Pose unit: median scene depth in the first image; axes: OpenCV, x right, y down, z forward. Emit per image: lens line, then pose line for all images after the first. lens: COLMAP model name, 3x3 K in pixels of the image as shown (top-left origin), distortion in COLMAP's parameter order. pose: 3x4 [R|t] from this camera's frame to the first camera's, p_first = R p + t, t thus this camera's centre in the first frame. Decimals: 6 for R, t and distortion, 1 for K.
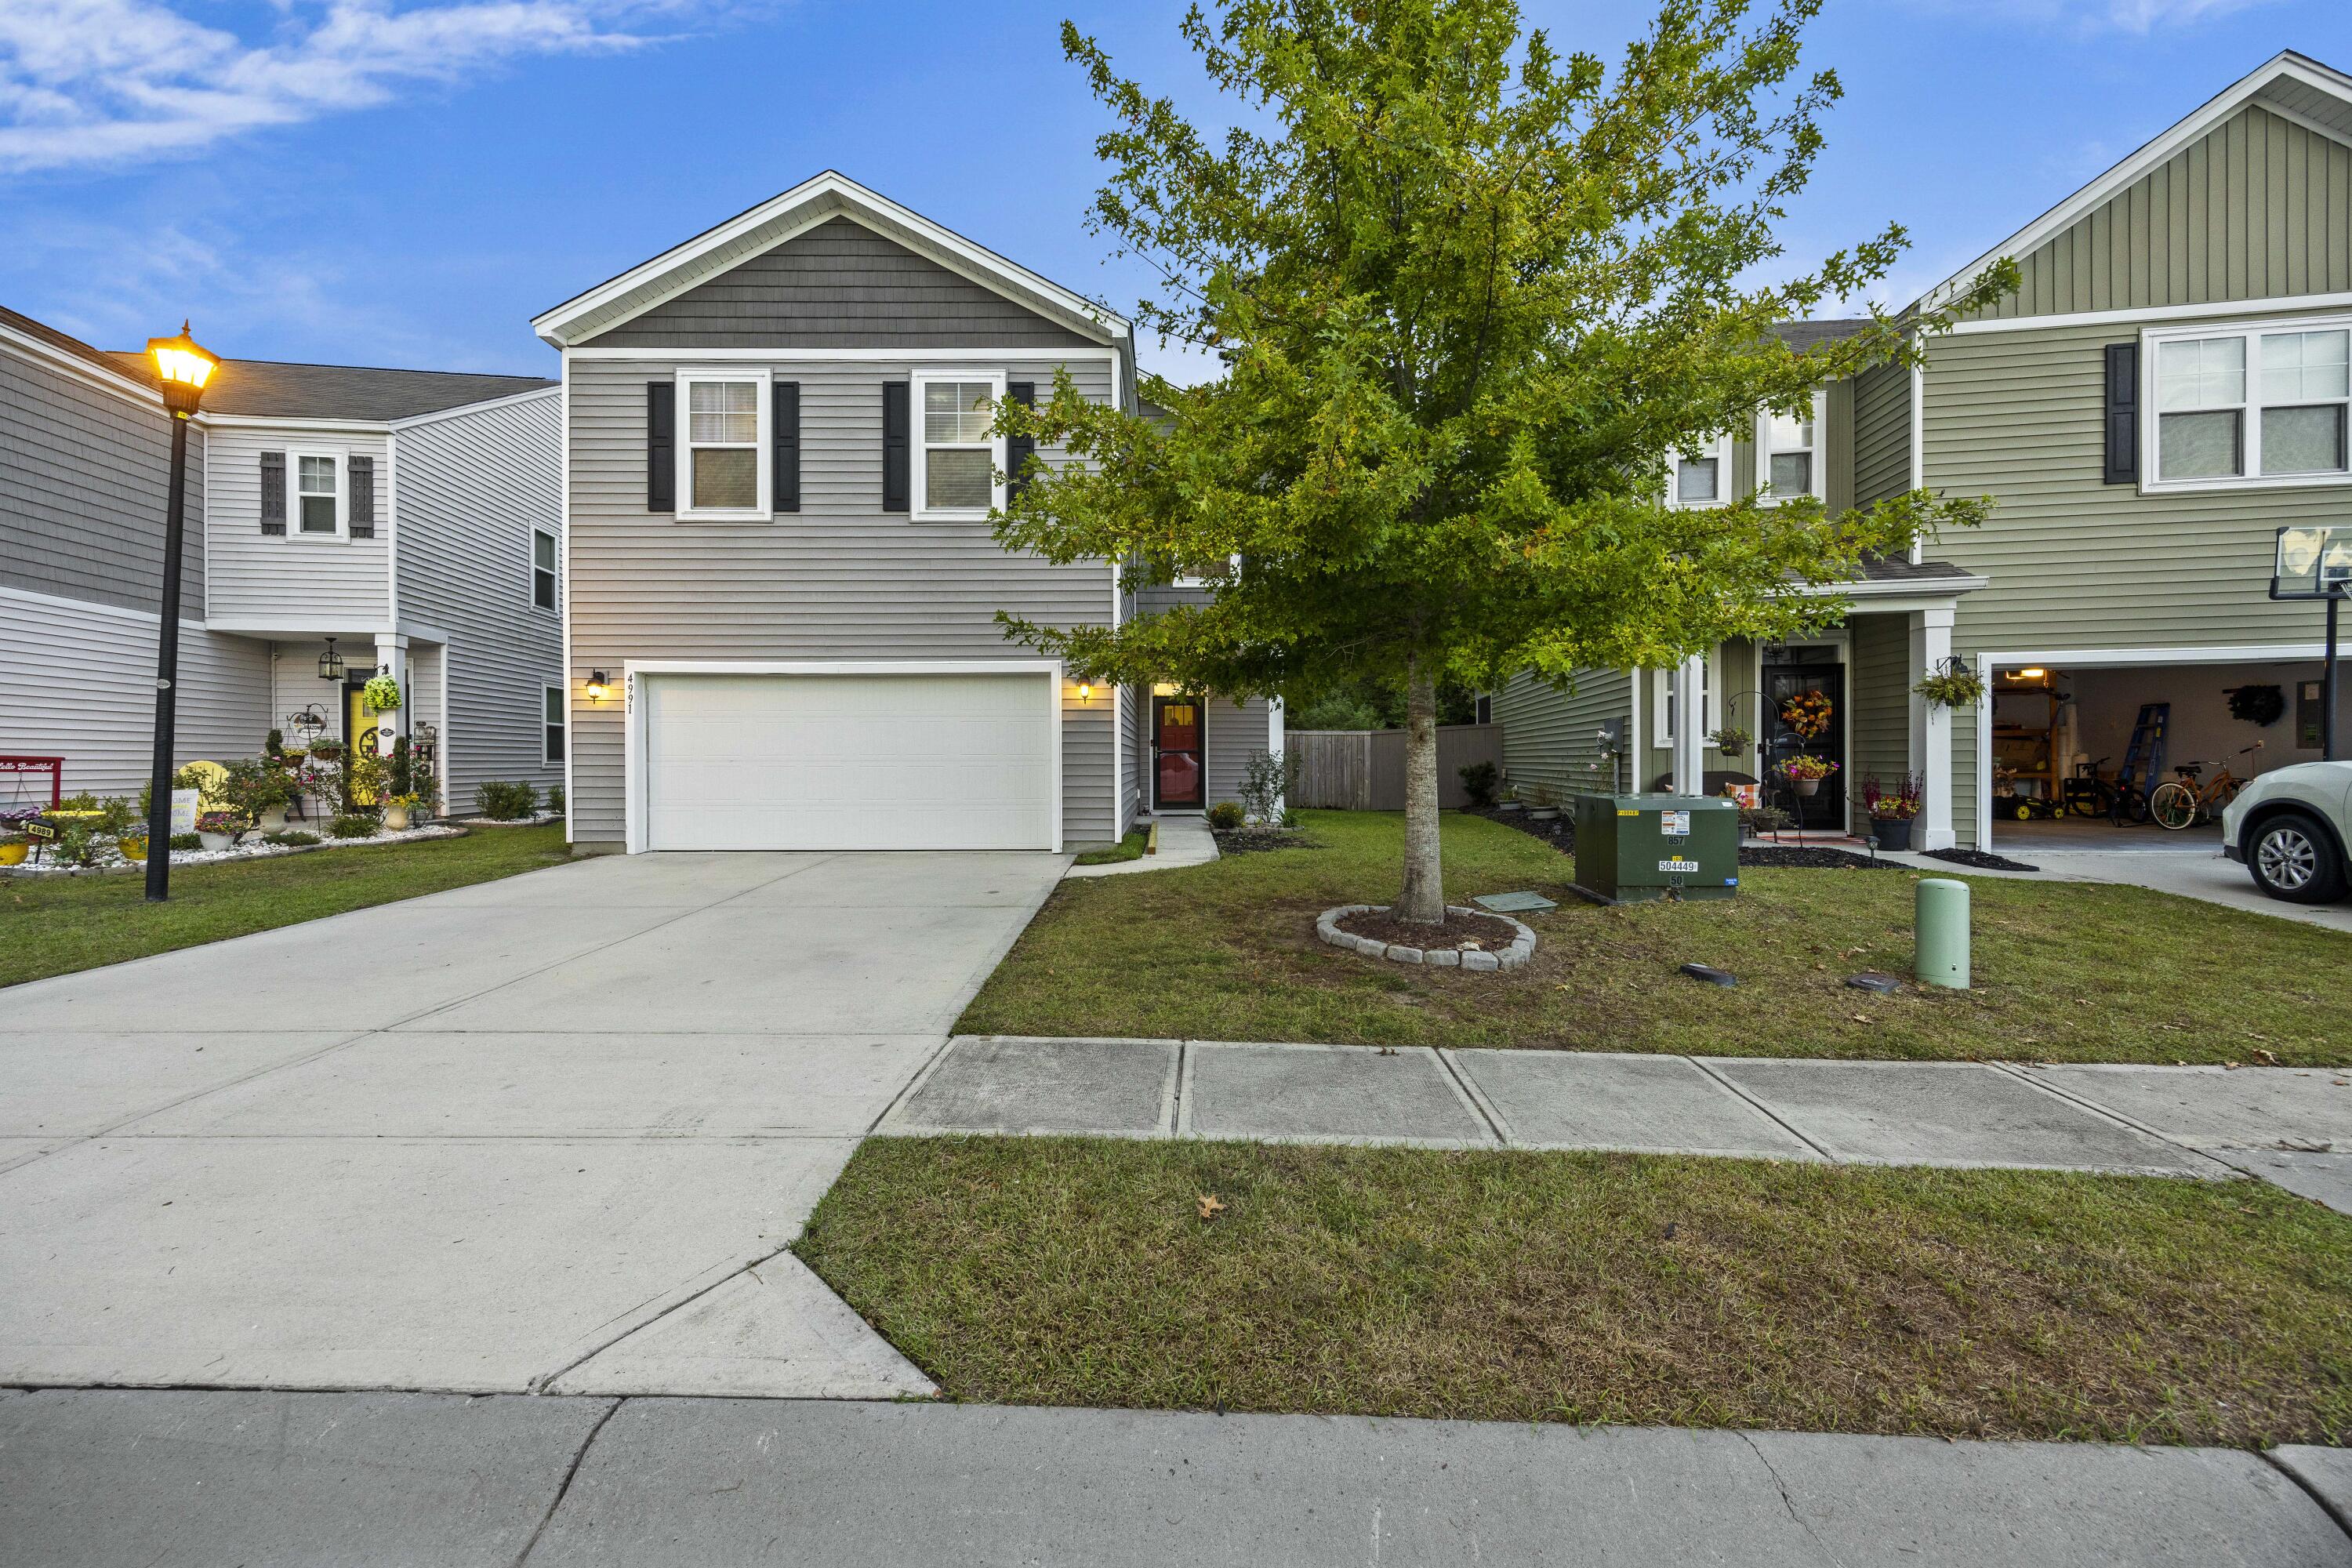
lens RADIAL K [[980.1, 0, 1183.9], [0, 980.1, 788.9], [0, 0, 1]] dist [0.002849, -0.000716]
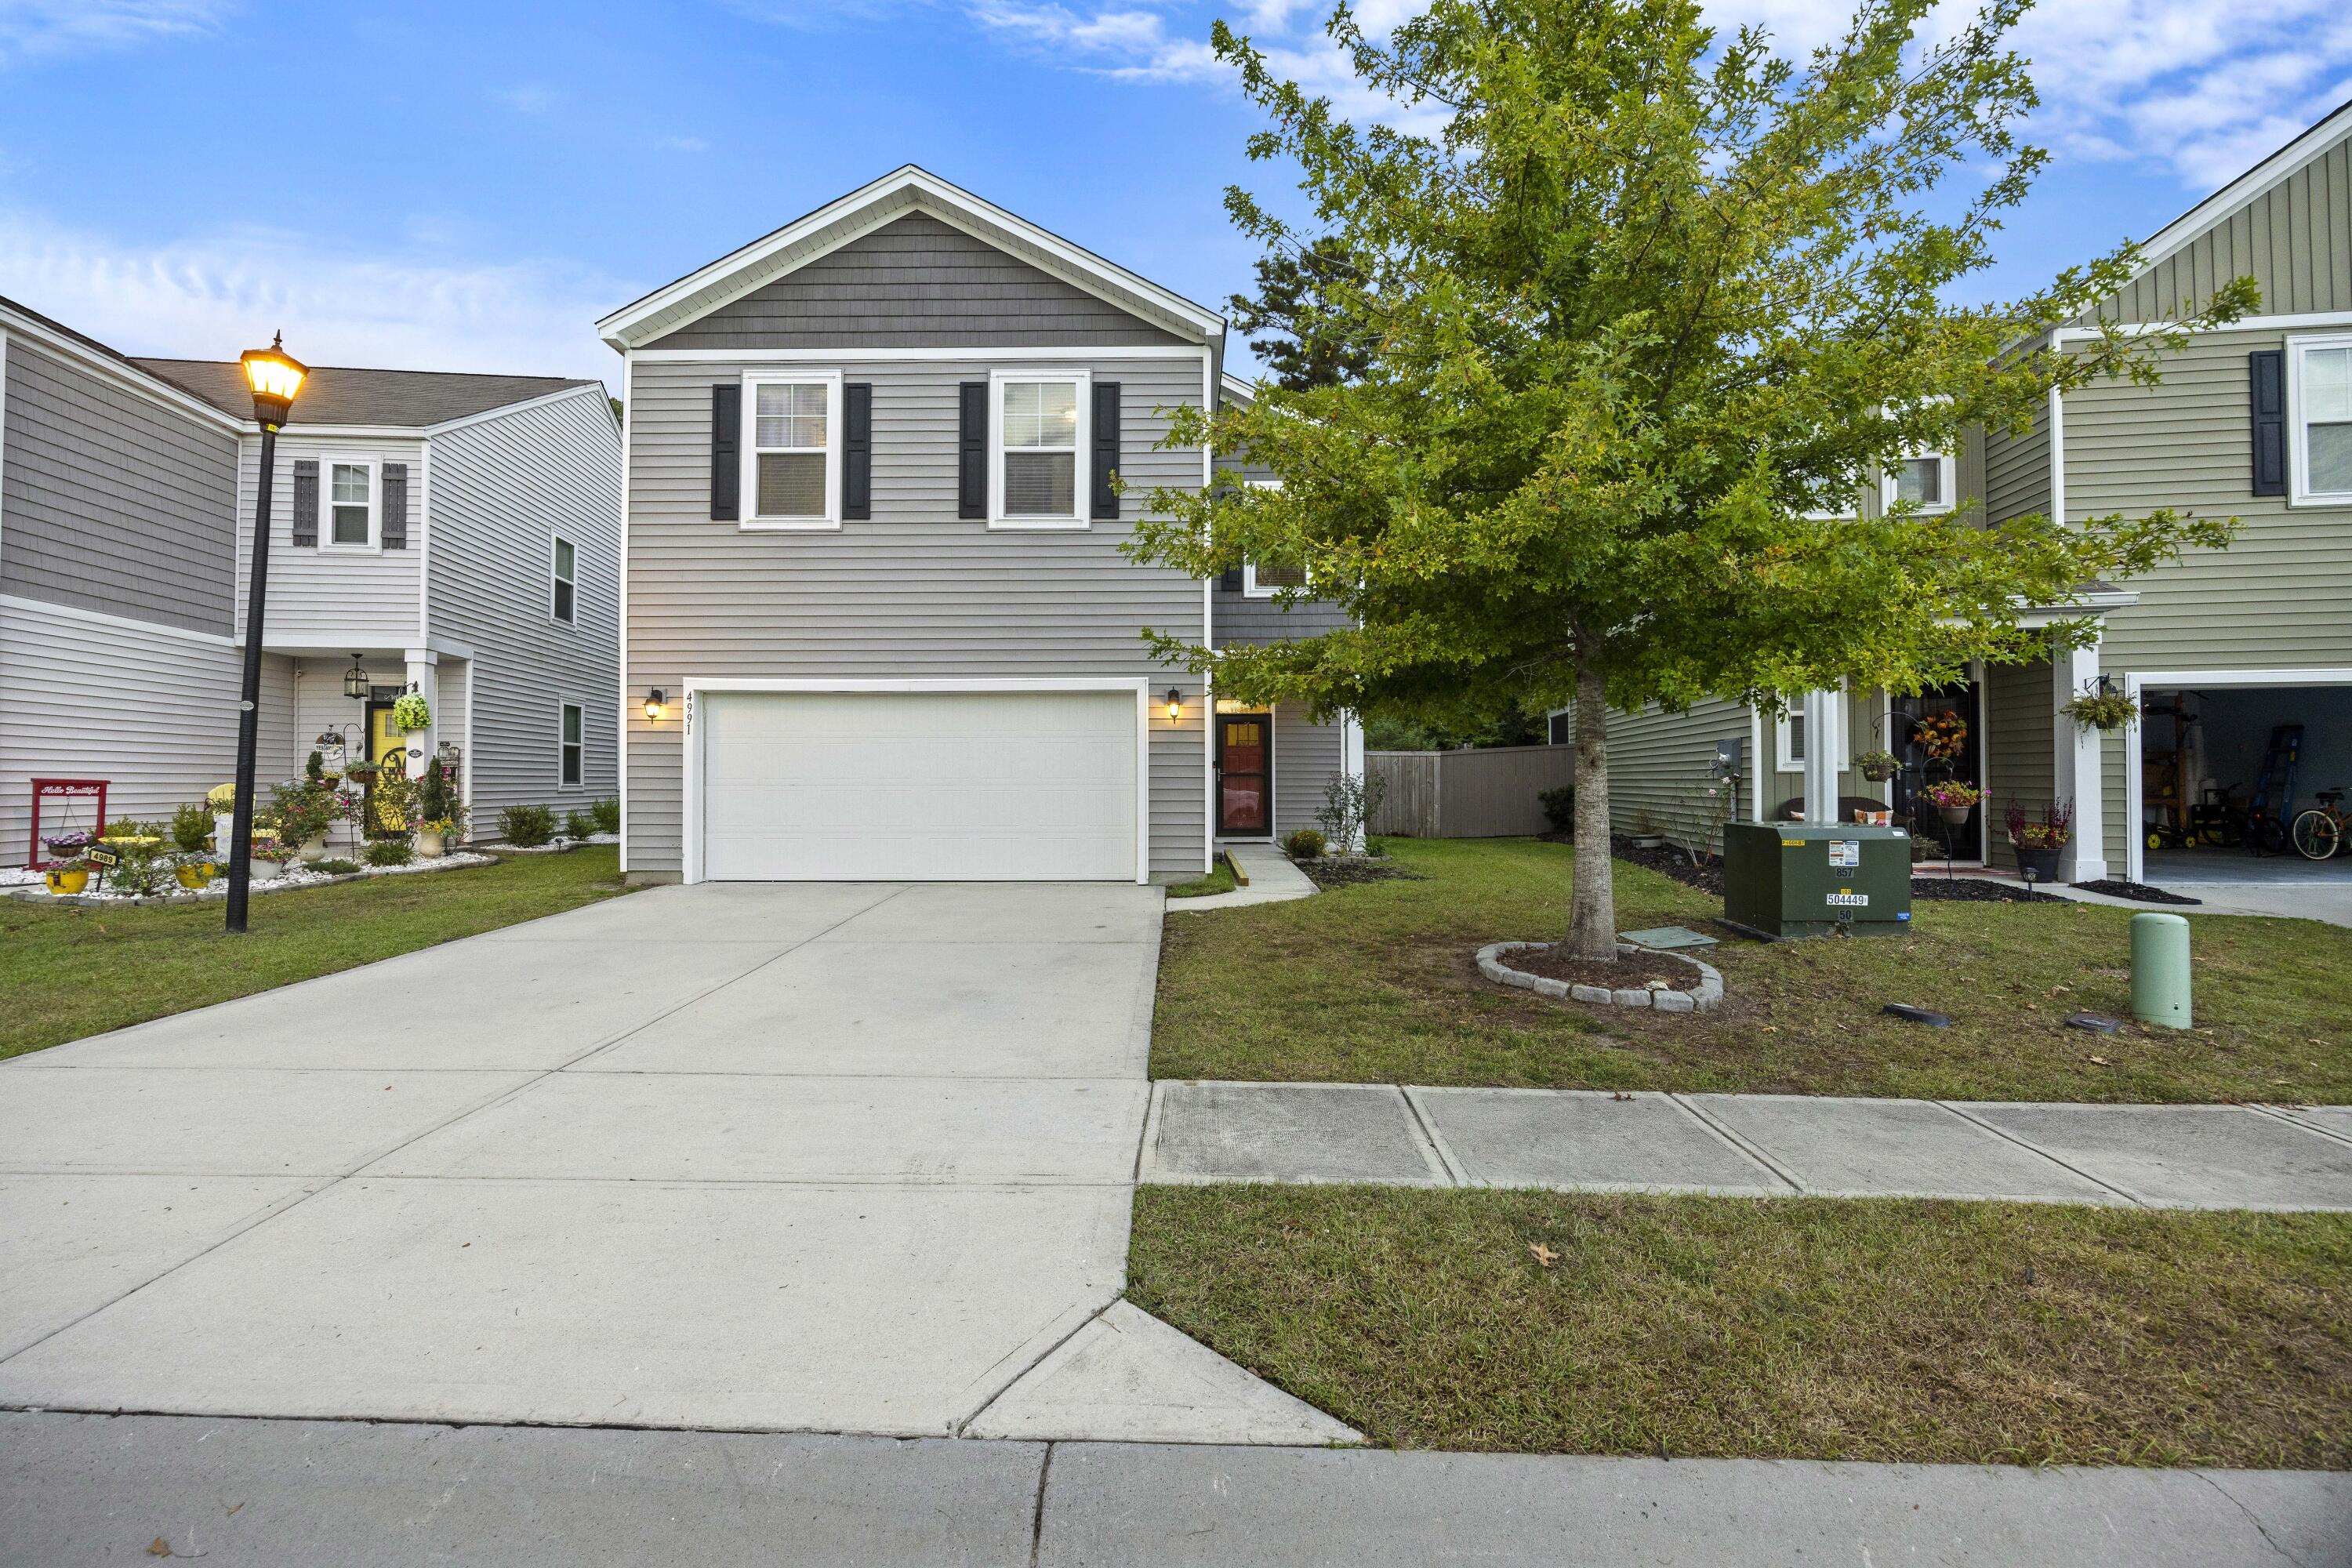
lens RADIAL K [[1072.6, 0, 1177.1], [0, 1072.6, 792.9], [0, 0, 1]] dist [-0.021757, 0.002009]
pose [[0.999973, 0.001254, -0.007285, -0.101872], [-0.001388, 0.999831, -0.018352, -0.003018], [0.007261, 0.018362, 0.999805, -0.018656]]
